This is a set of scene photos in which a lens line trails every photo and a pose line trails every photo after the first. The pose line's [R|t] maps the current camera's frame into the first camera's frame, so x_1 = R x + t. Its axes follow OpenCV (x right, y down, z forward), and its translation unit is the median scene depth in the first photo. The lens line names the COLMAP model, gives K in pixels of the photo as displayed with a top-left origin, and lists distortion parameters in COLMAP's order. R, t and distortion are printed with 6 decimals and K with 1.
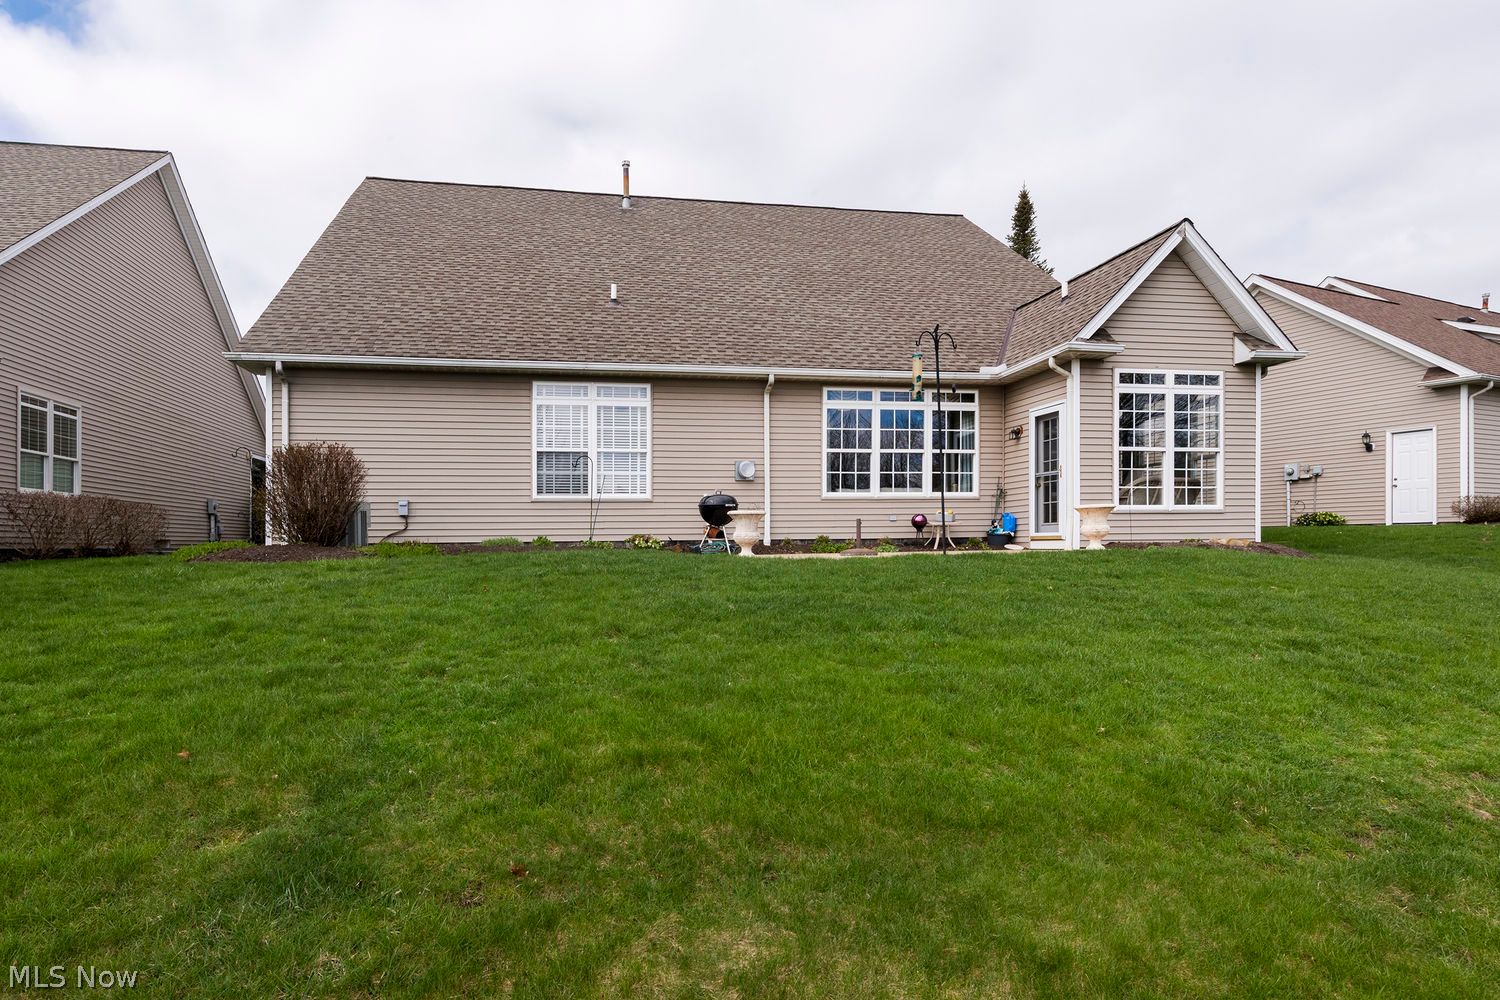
lens RADIAL K [[803.6, 0, 691.4], [0, 803.6, 497.1], [0, 0, 1]] dist [0.009321, -0.000351]
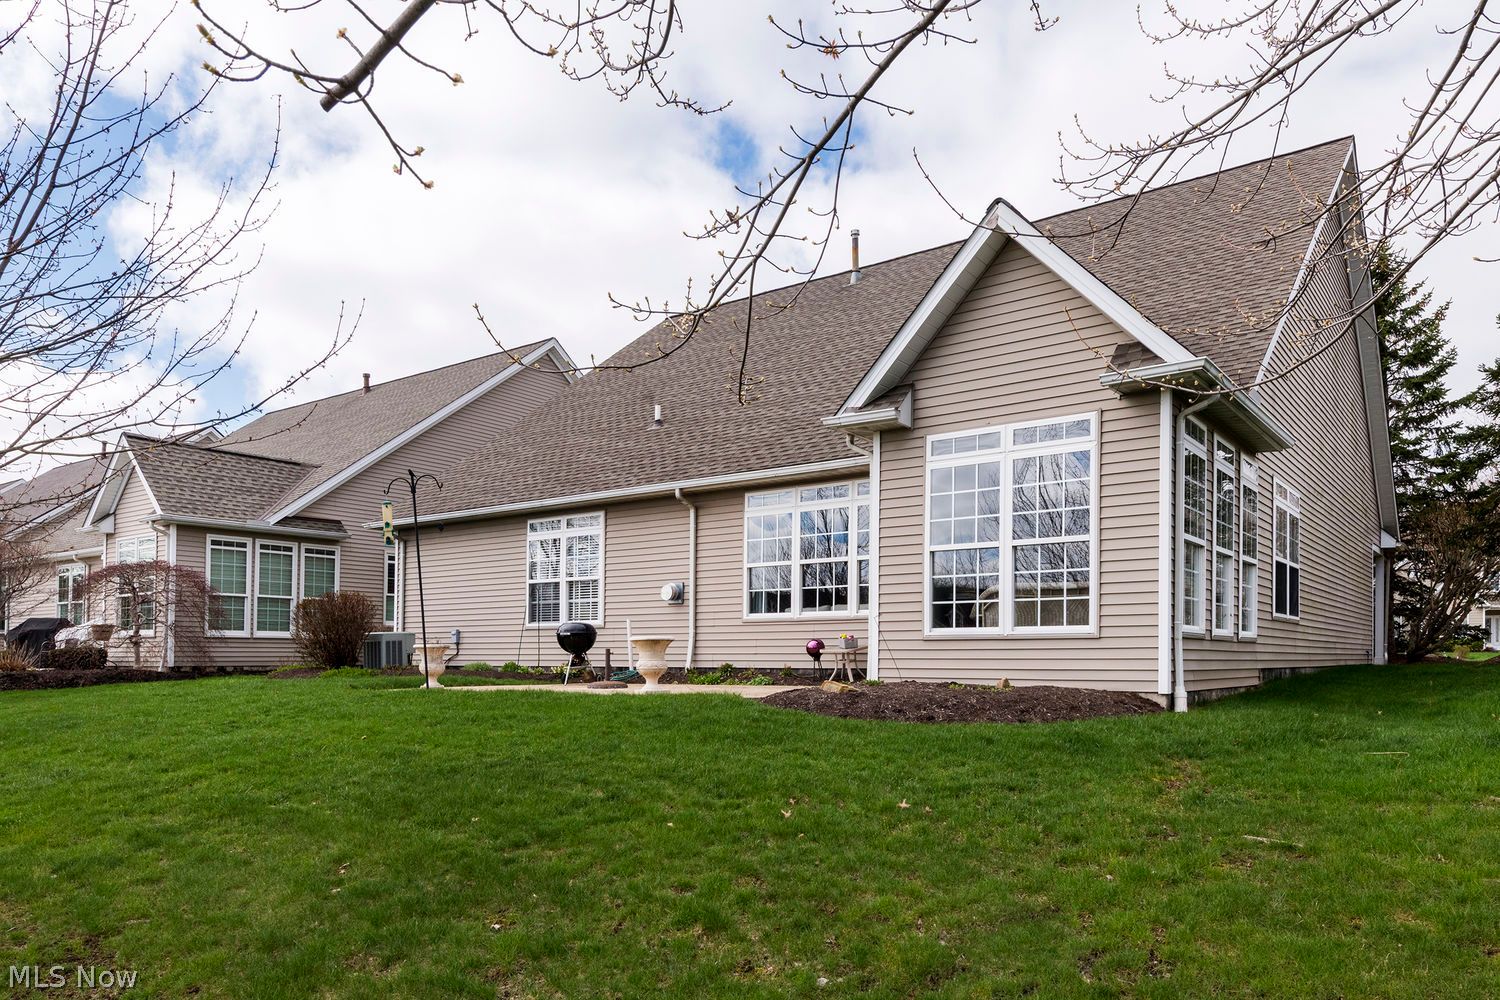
lens RADIAL K [[1011.4, 0, 777.5], [0, 1011.4, 558.8], [0, 0, 1]] dist [0.007989, -0.001258]
pose [[0.701249, -0.059090, -0.710463, 0.991846], [0.034887, 0.998209, -0.048587, -0.011349], [0.712062, 0.009285, 0.702055, 0.261001]]
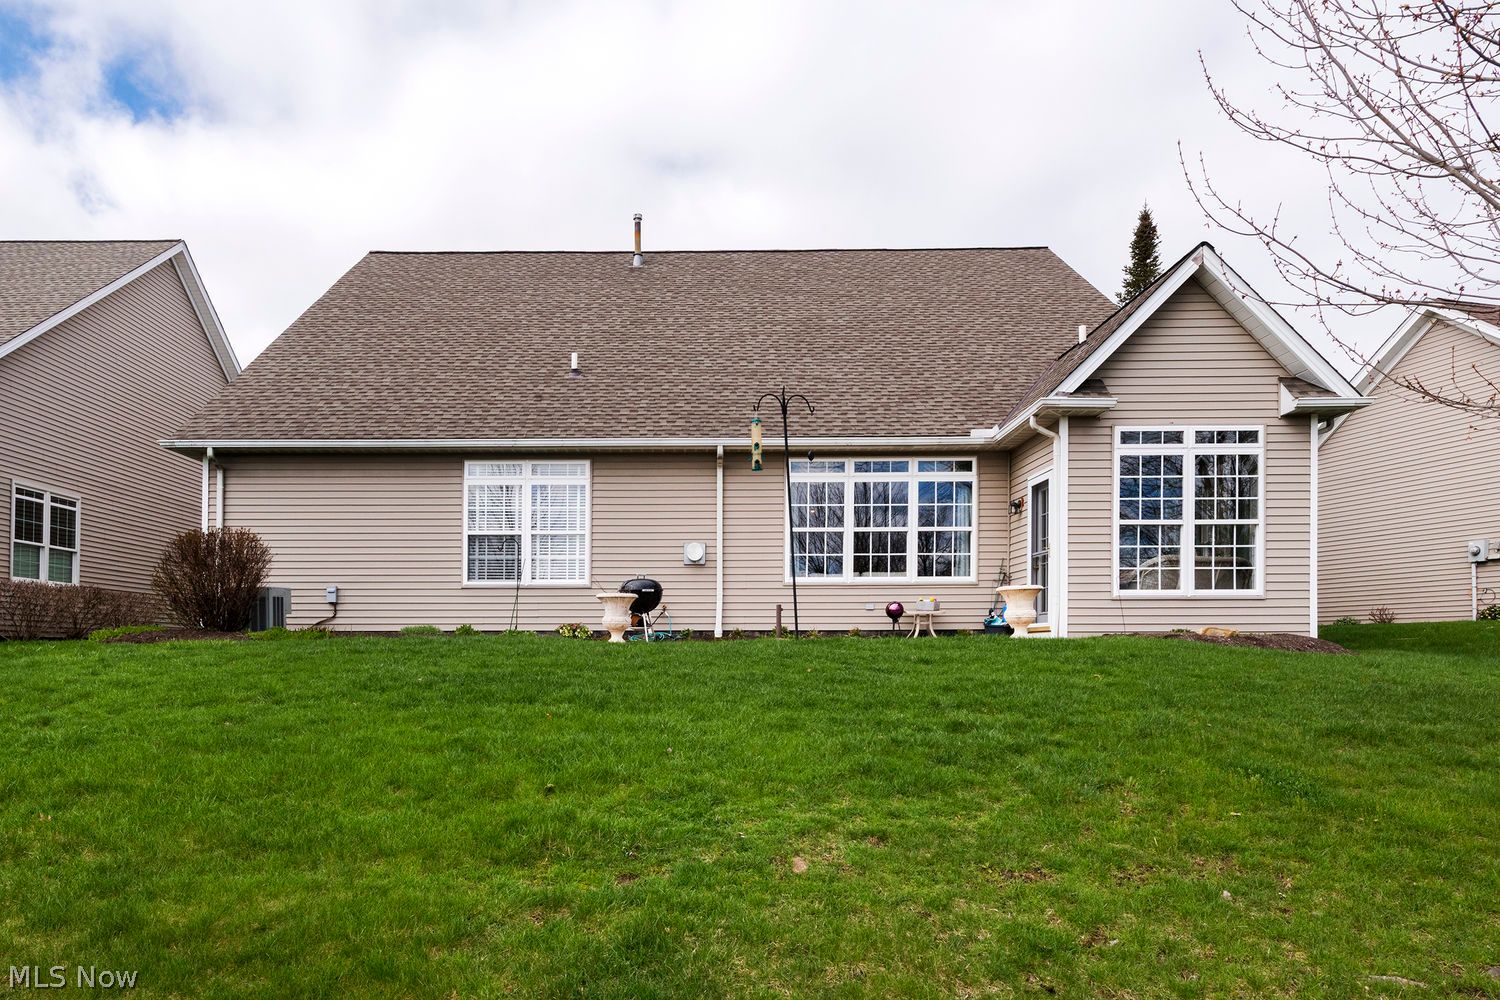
lens RADIAL K [[944.7, 0, 677.7], [0, 944.7, 573.6], [0, 0, 1]] dist [0.012437, 0.000135]
pose [[0.983808, -0.005865, -0.179131, 0.237859], [0.002036, 0.999766, -0.021549, 0.012341], [0.179216, 0.020836, 0.983589, -0.041419]]
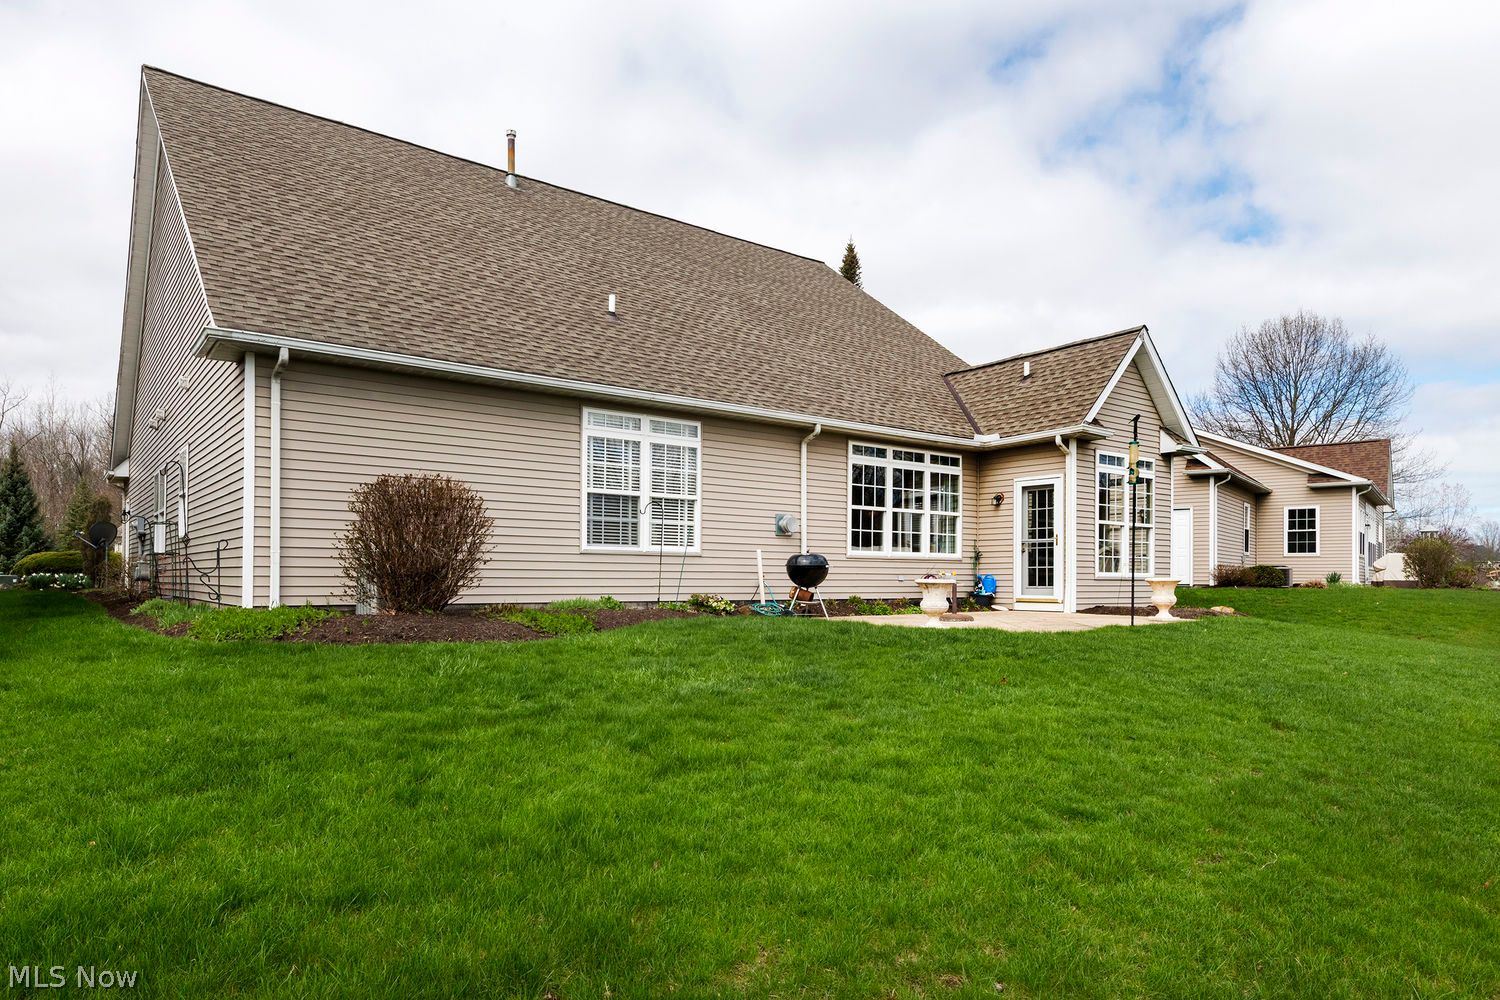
lens RADIAL K [[926.3, 0, 728.5], [0, 926.3, 523.7], [0, 0, 1]] dist [0.005198, -0.000136]
pose [[0.887858, 0.042877, 0.458116, -0.478899], [-0.040060, 0.999071, -0.015868, -0.014800], [-0.458371, -0.004263, 0.888751, 0.084266]]
